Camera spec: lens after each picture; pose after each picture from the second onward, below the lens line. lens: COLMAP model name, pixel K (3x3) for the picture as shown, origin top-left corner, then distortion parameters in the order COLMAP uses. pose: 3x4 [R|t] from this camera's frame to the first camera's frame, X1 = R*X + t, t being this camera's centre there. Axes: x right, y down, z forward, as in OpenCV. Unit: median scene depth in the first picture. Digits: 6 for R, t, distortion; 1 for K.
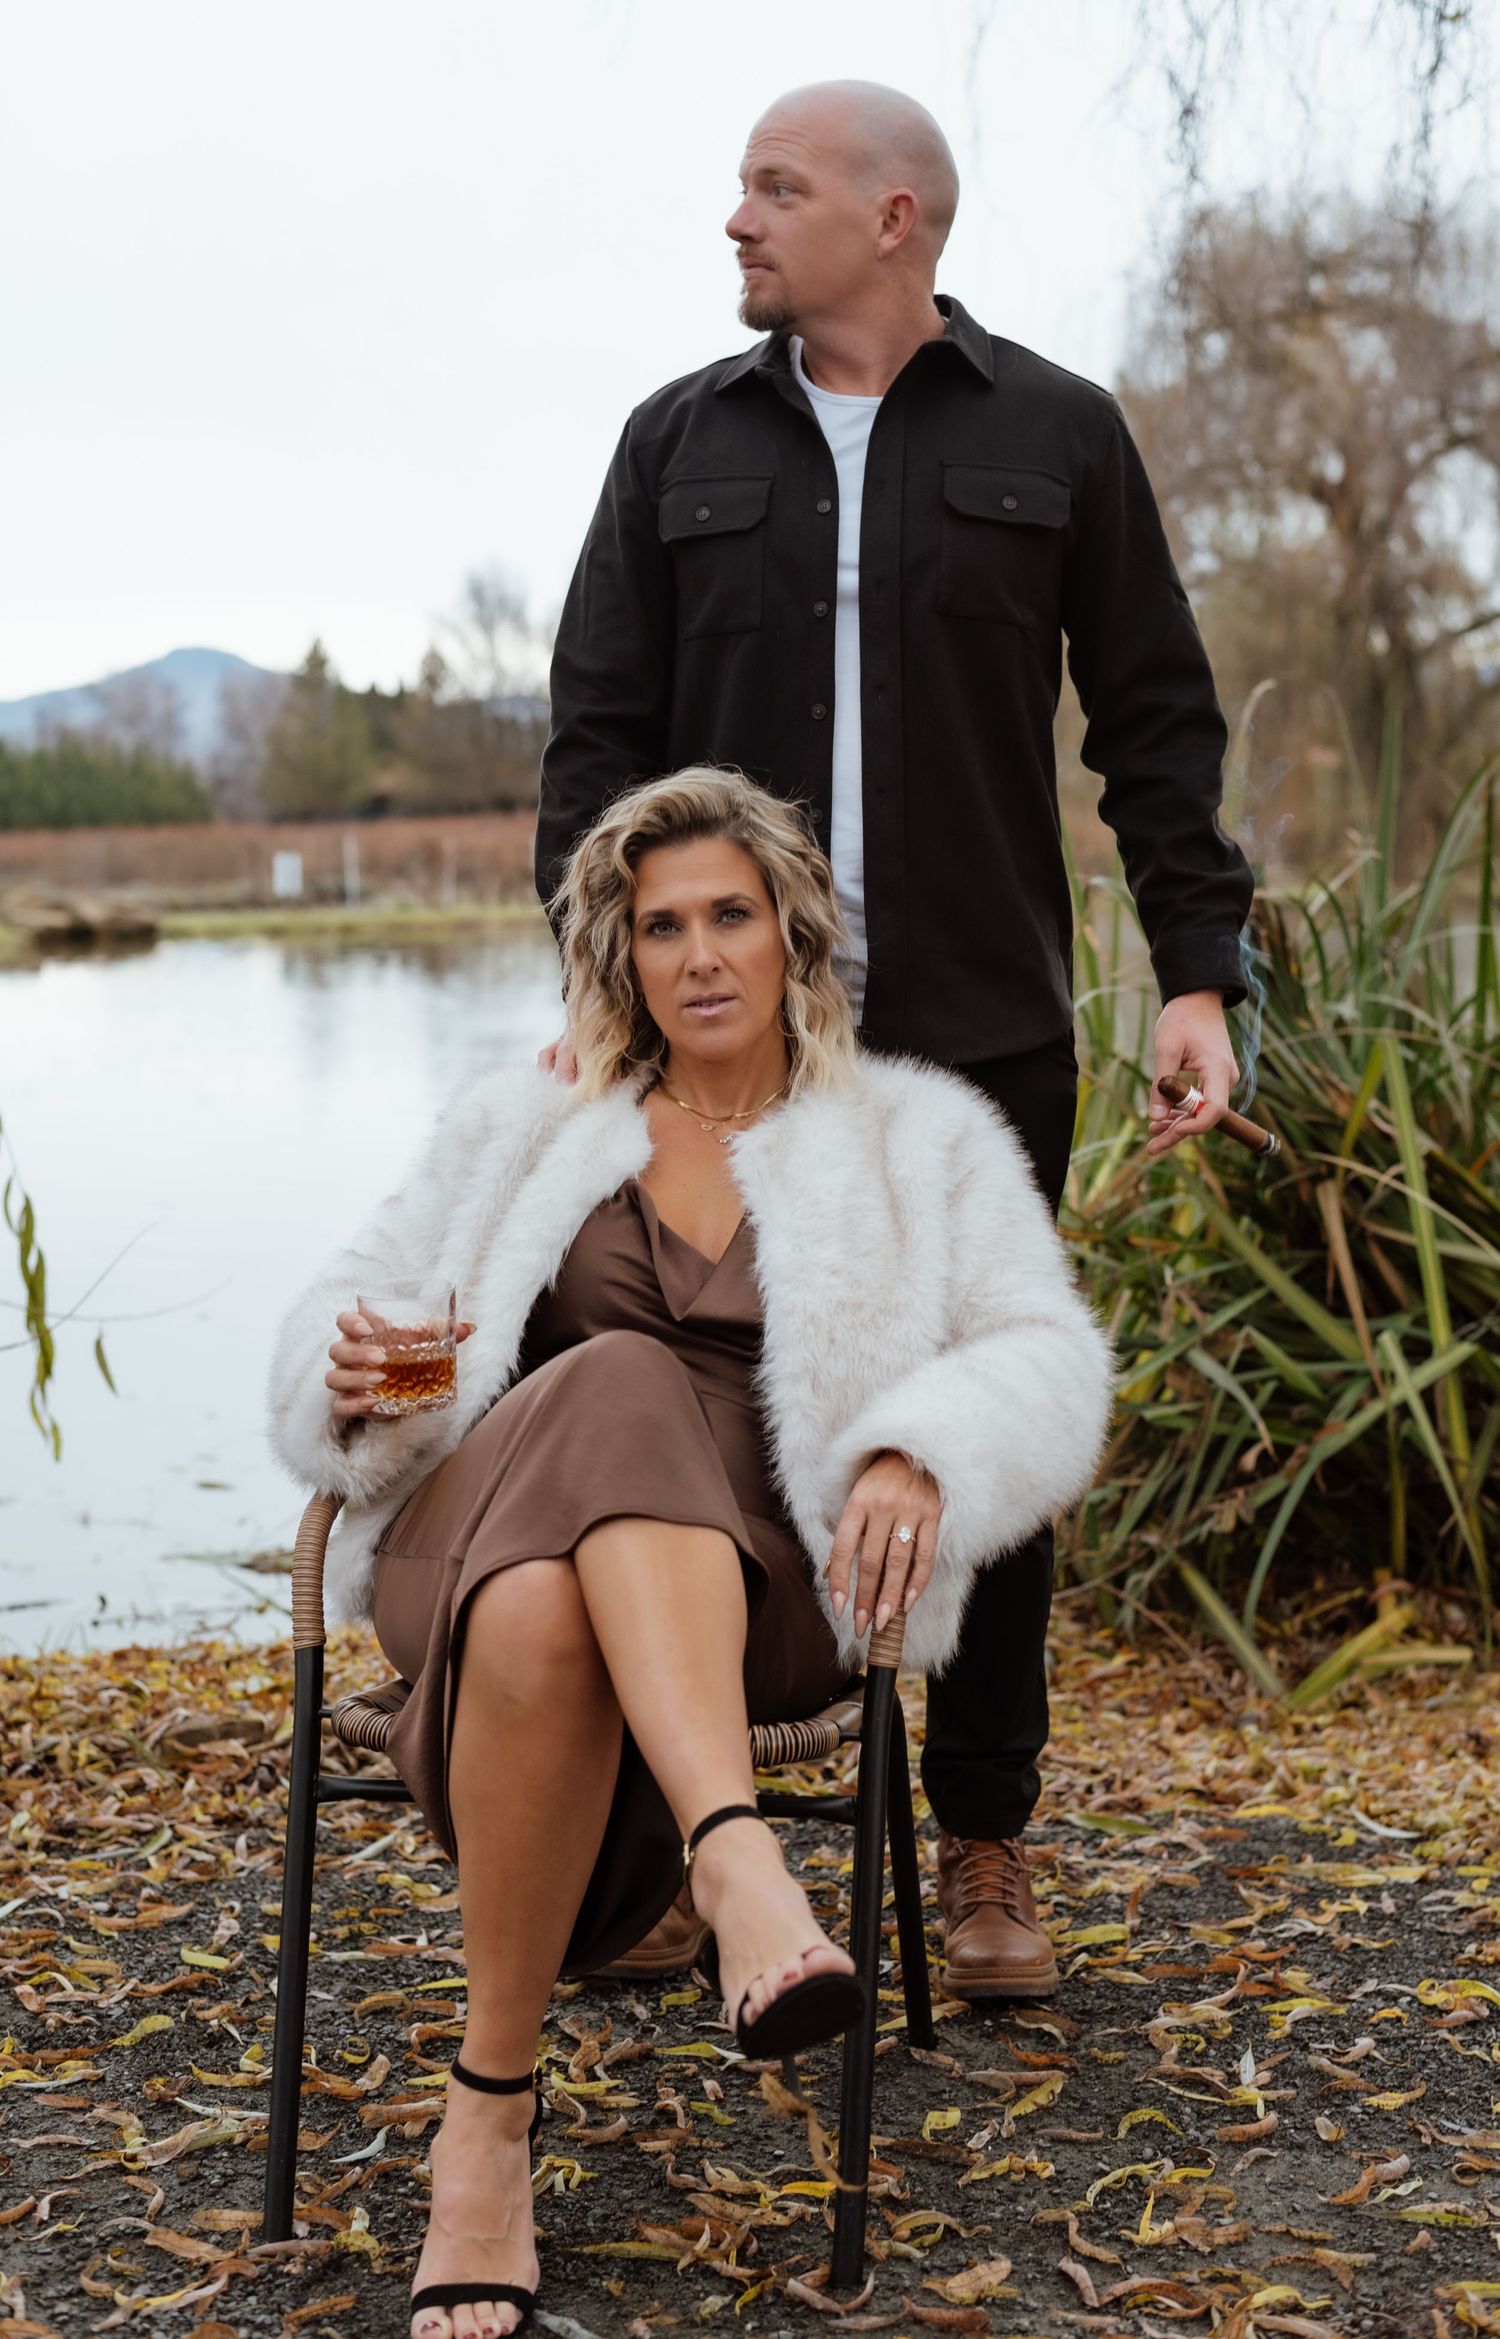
lens RADIAL K [[3496.5, 0, 750.0], [0, 3496.5, 1169.5], [0, 0, 1]] dist [0.003319, -0.040542]
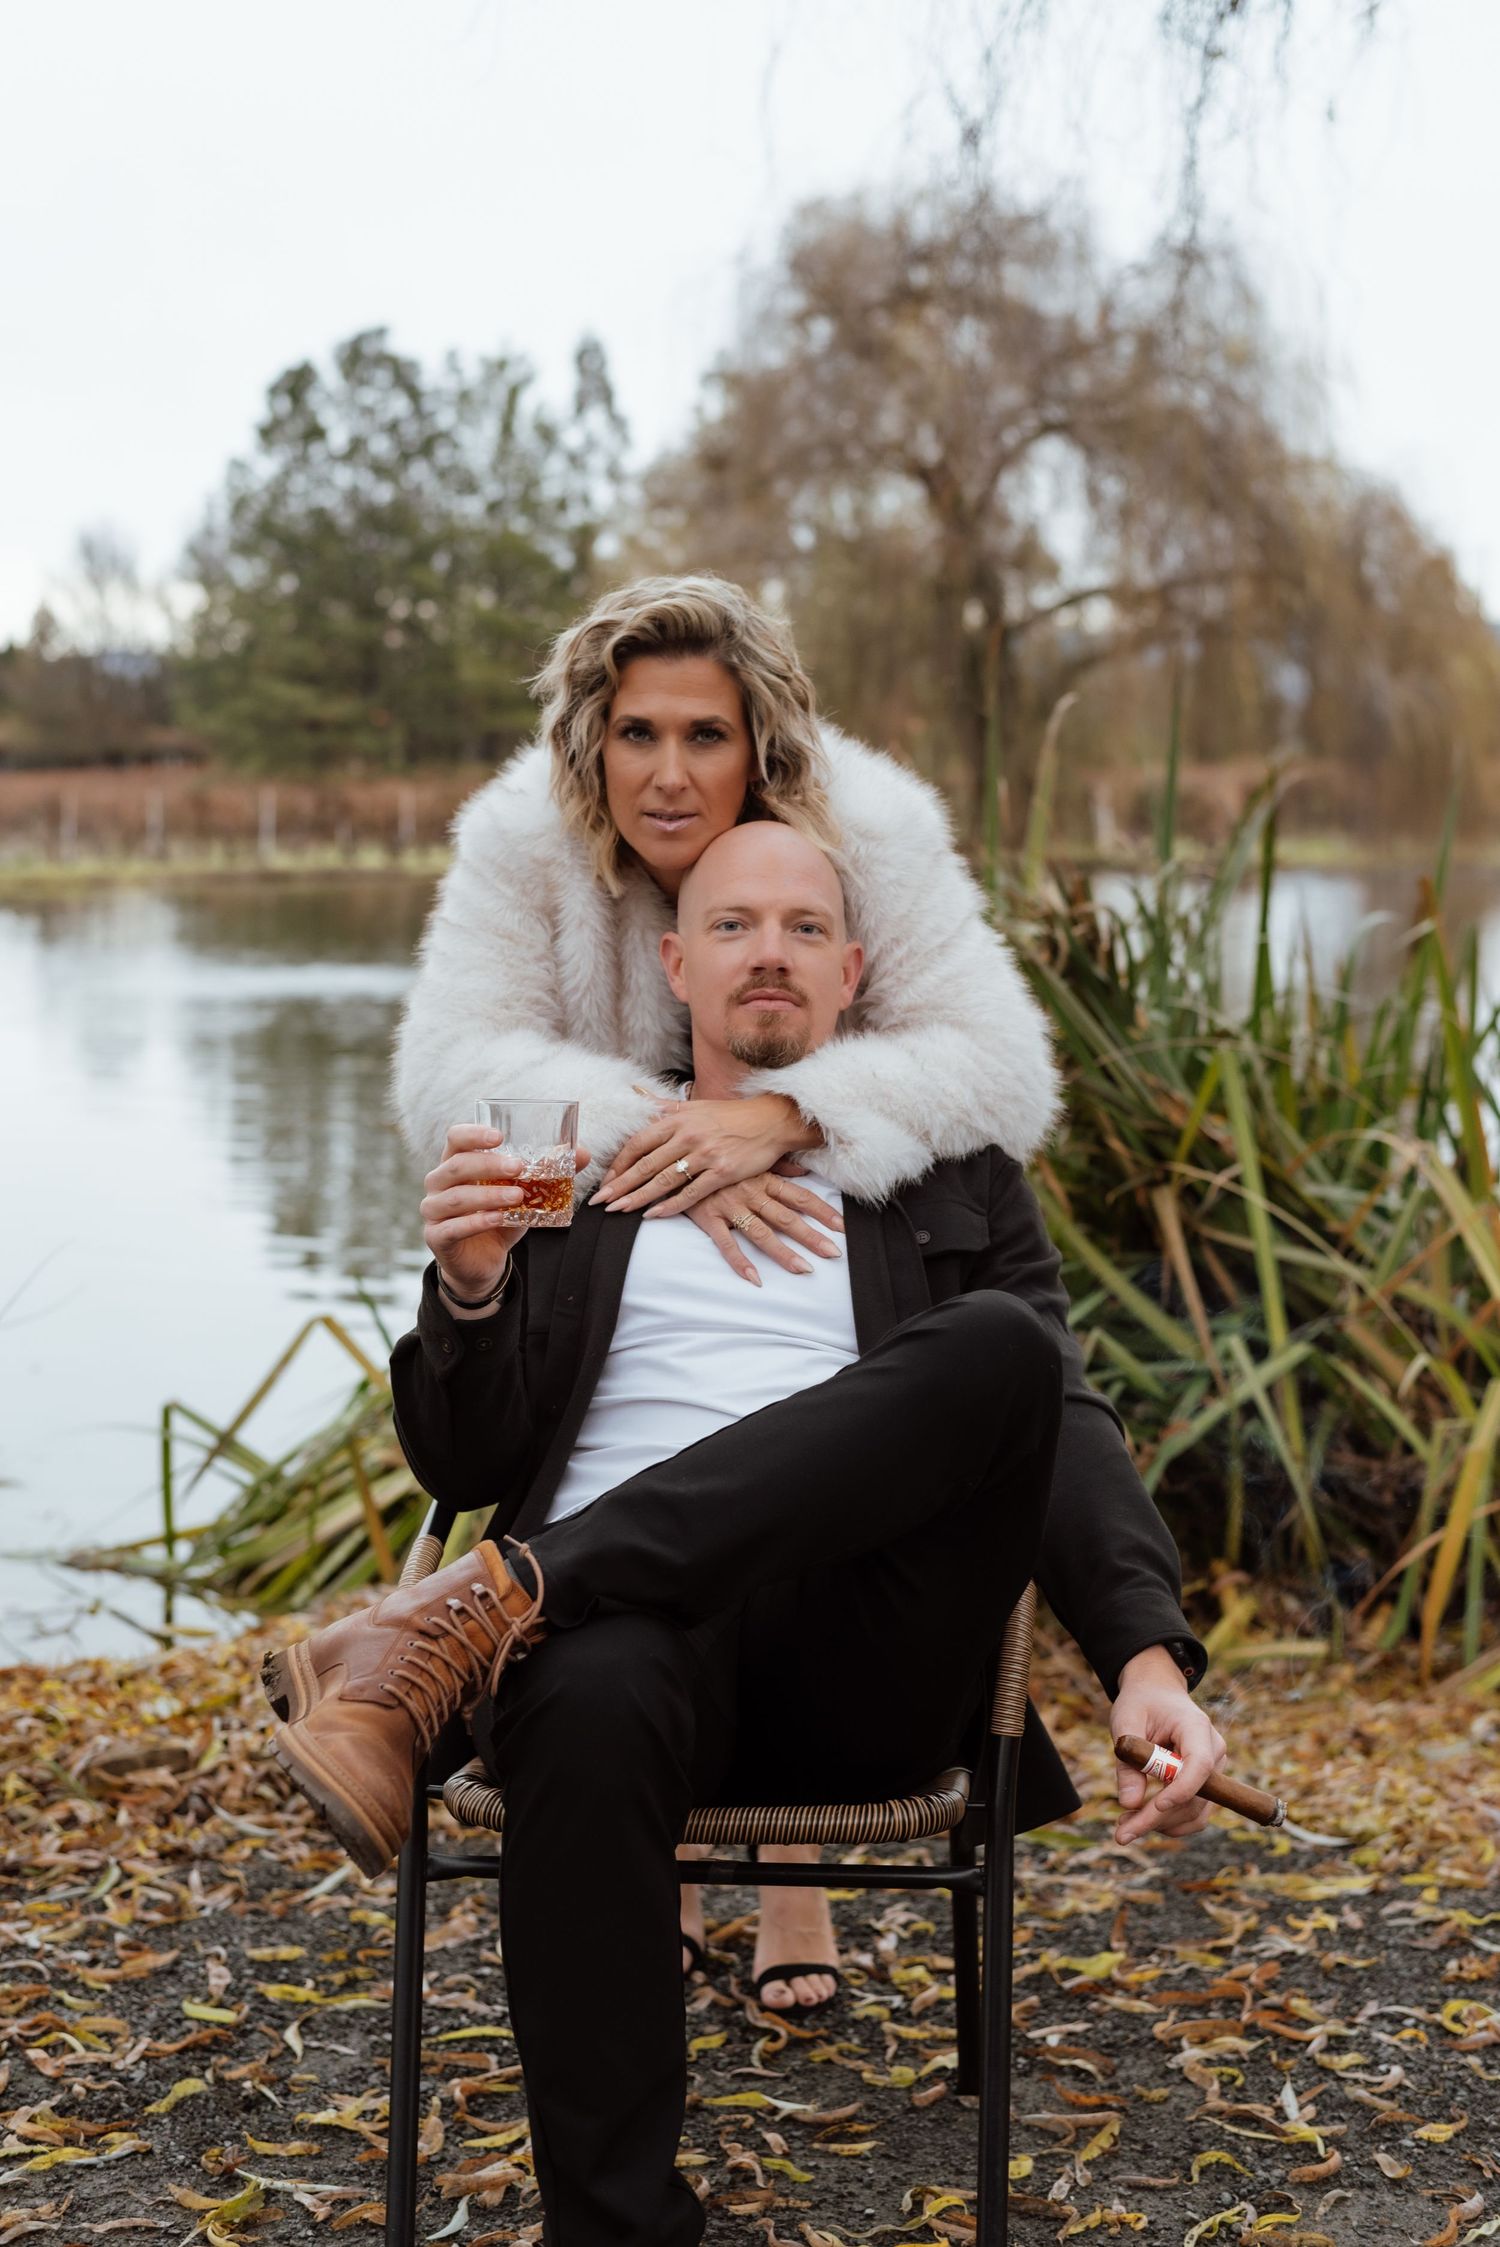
lens RADIAL K [[3371.4, 0, 750.0], [0, 3371.4, 1123.5], [0, 0, 1]] dist [0.008693, -0.025128]
pose [[0.993360, -0.000832, 0.115048, -0.103815], [0.000583, 0.999997, 0.002201, -0.025653], [-0.115049, -0.002120, 0.993358, 0.030699]]
